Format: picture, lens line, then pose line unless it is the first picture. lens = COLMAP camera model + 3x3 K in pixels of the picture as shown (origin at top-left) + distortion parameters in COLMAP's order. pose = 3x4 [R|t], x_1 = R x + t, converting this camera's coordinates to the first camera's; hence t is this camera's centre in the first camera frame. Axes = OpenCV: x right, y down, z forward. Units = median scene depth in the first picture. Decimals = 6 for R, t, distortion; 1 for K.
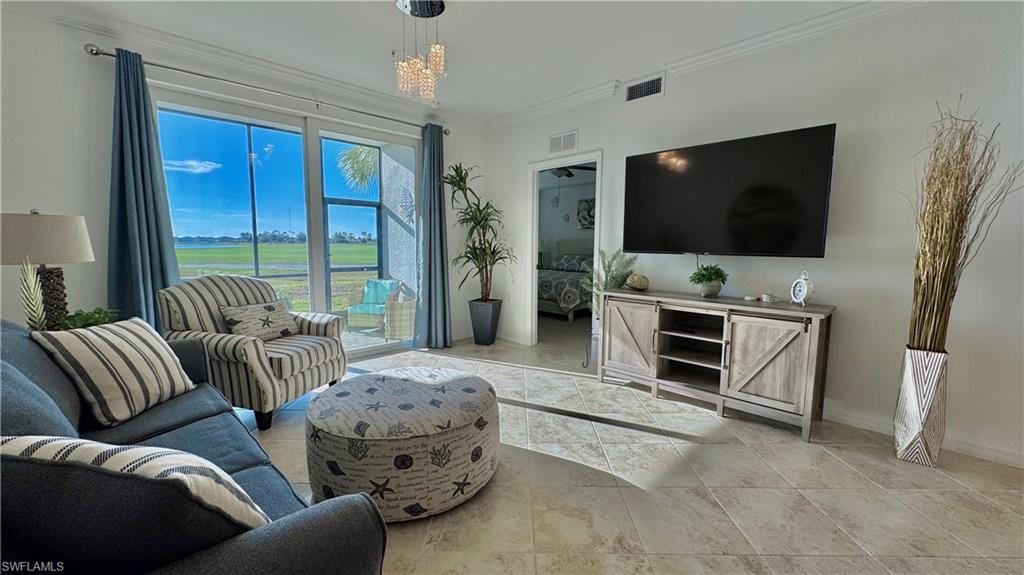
lens RADIAL K [[406.8, 0, 513.4], [0, 406.8, 287.1], [0, 0, 1]] dist [-0.002525, -0.000073]
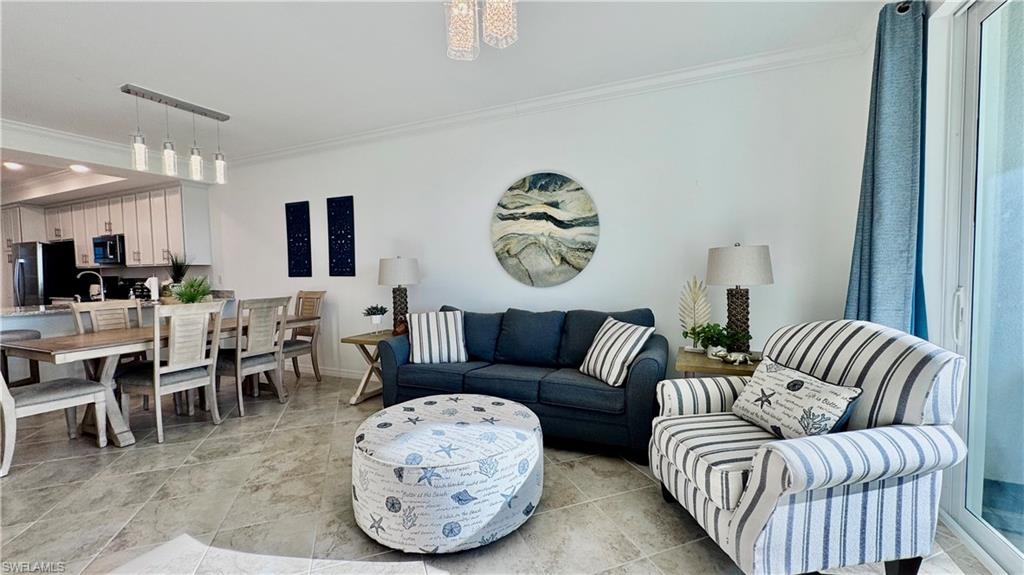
lens RADIAL K [[406.8, 0, 513.4], [0, 406.8, 287.1], [0, 0, 1]] dist [-0.002525, -0.000073]
pose [[-0.933189, 0.024290, -0.358565, -0.026416], [-0.028476, 0.989579, 0.141147, -0.100174], [0.358257, 0.141928, -0.922772, 0.905626]]
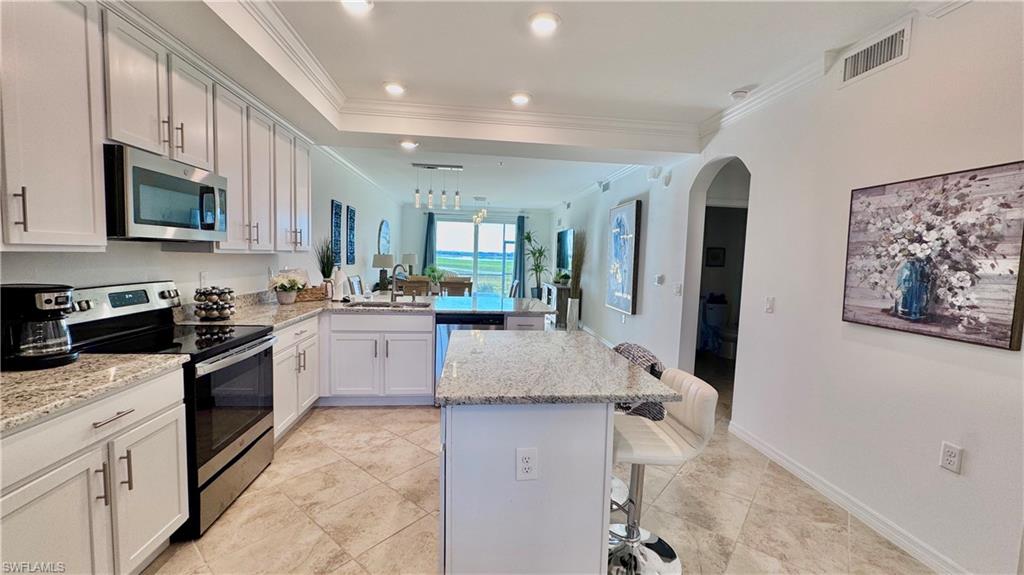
lens RADIAL K [[406.8, 0, 513.4], [0, 406.8, 287.1], [0, 0, 1]] dist [-0.002525, -0.000073]
pose [[0.780218, 0.068179, -0.621780, 1.333948], [-0.096003, 0.995317, -0.011328, 0.070359], [0.618096, 0.068532, 0.783110, -0.948565]]
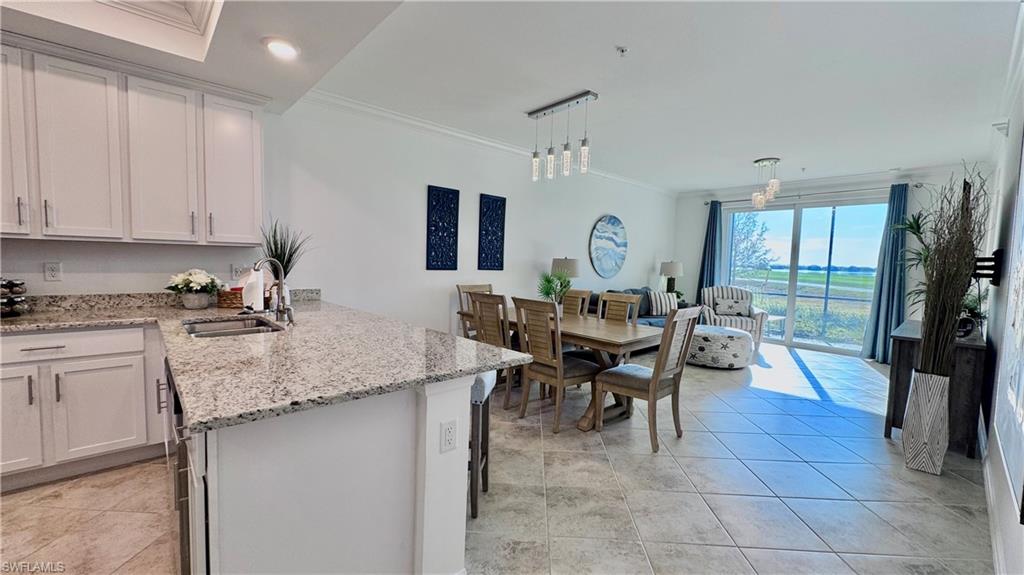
lens RADIAL K [[406.8, 0, 513.4], [0, 406.8, 287.1], [0, 0, 1]] dist [-0.002525, -0.000073]
pose [[-0.039205, 0.058657, -0.997508, 1.099303], [-0.135158, 0.988790, 0.063456, -0.002787], [0.990048, 0.137309, -0.030837, -0.096914]]
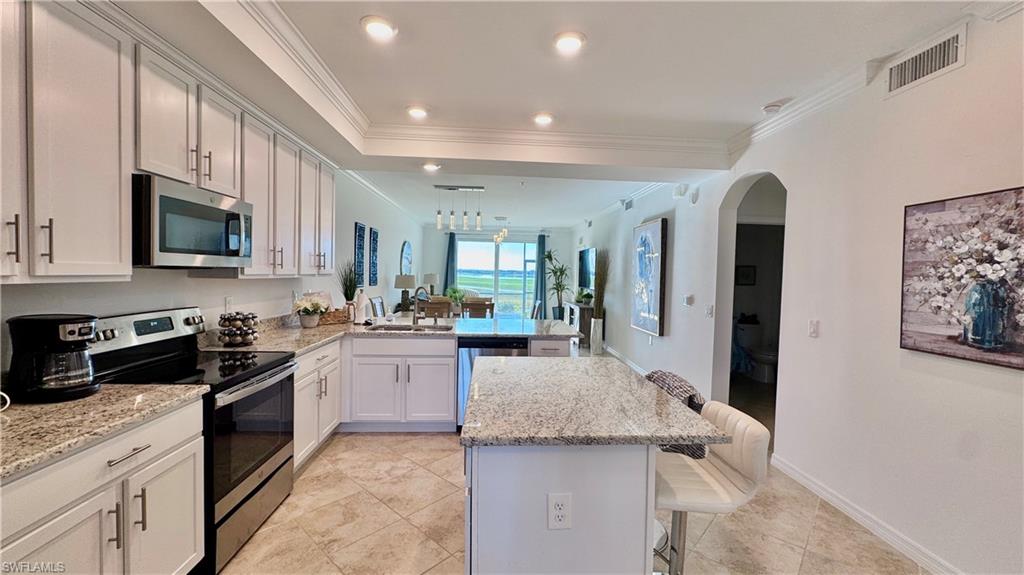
lens RADIAL K [[406.8, 0, 513.4], [0, 406.8, 287.1], [0, 0, 1]] dist [-0.002525, -0.000073]
pose [[0.749235, 0.035646, -0.661344, 1.314647], [-0.091779, 0.994504, -0.050373, 0.061815], [0.655914, 0.098439, 0.748389, -0.937800]]
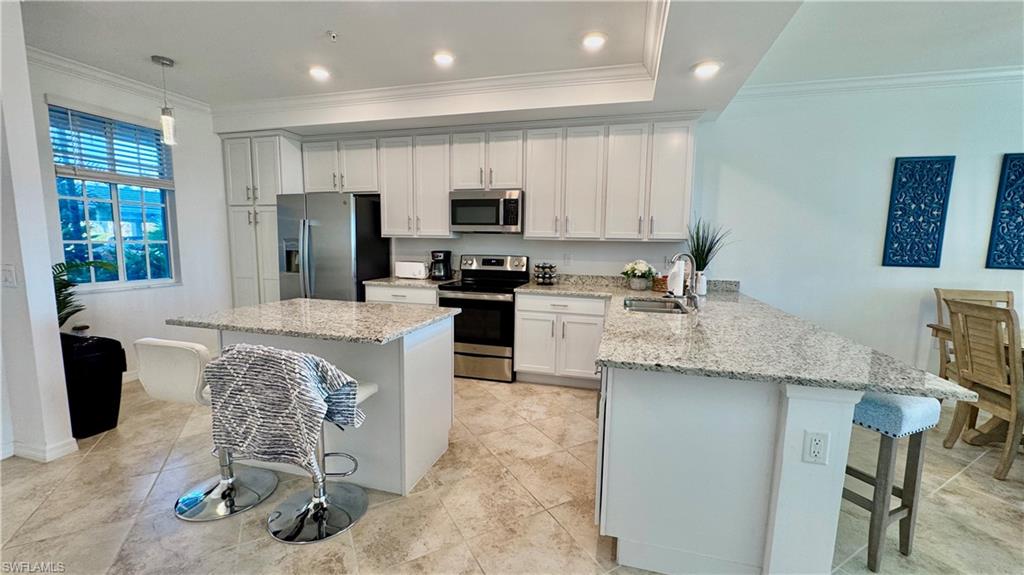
lens RADIAL K [[406.8, 0, 513.4], [0, 406.8, 287.1], [0, 0, 1]] dist [-0.002525, -0.000073]
pose [[-0.869171, 0.036180, -0.493187, 1.123938], [-0.074649, 0.976292, 0.203178, -0.018786], [0.488845, 0.213412, -0.845864, -0.020758]]
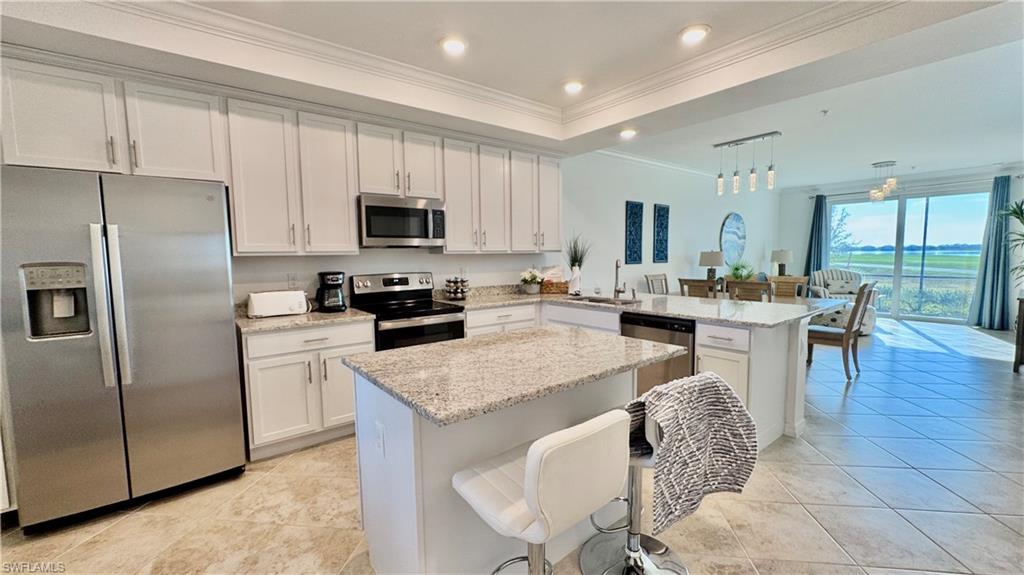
lens RADIAL K [[411.5, 0, 516.2], [0, 411.5, 286.9], [0, 0, 1]] dist [0.002103, -0.000061]
pose [[-0.107608, 0.076568, -0.991241, 1.473973], [-0.096847, 0.991481, 0.087101, 0.037243], [0.989465, 0.105371, -0.099276, -0.539341]]
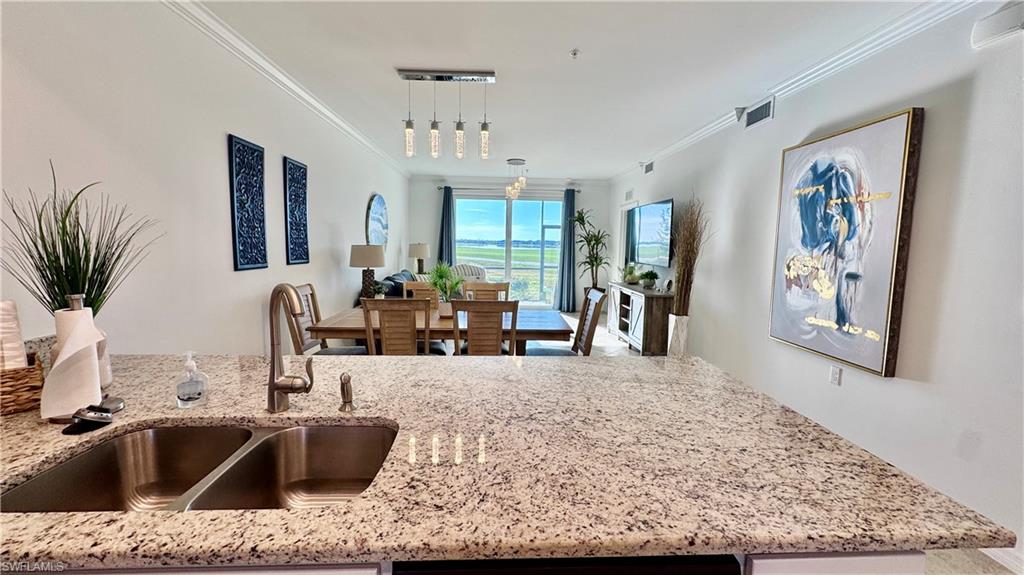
lens RADIAL K [[406.8, 0, 513.4], [0, 406.8, 287.1], [0, 0, 1]] dist [-0.002525, -0.000073]
pose [[0.740729, 0.081037, -0.666898, 0.856505], [-0.087557, 0.995876, 0.023762, 0.018903], [0.666073, 0.040791, 0.744770, -0.507947]]
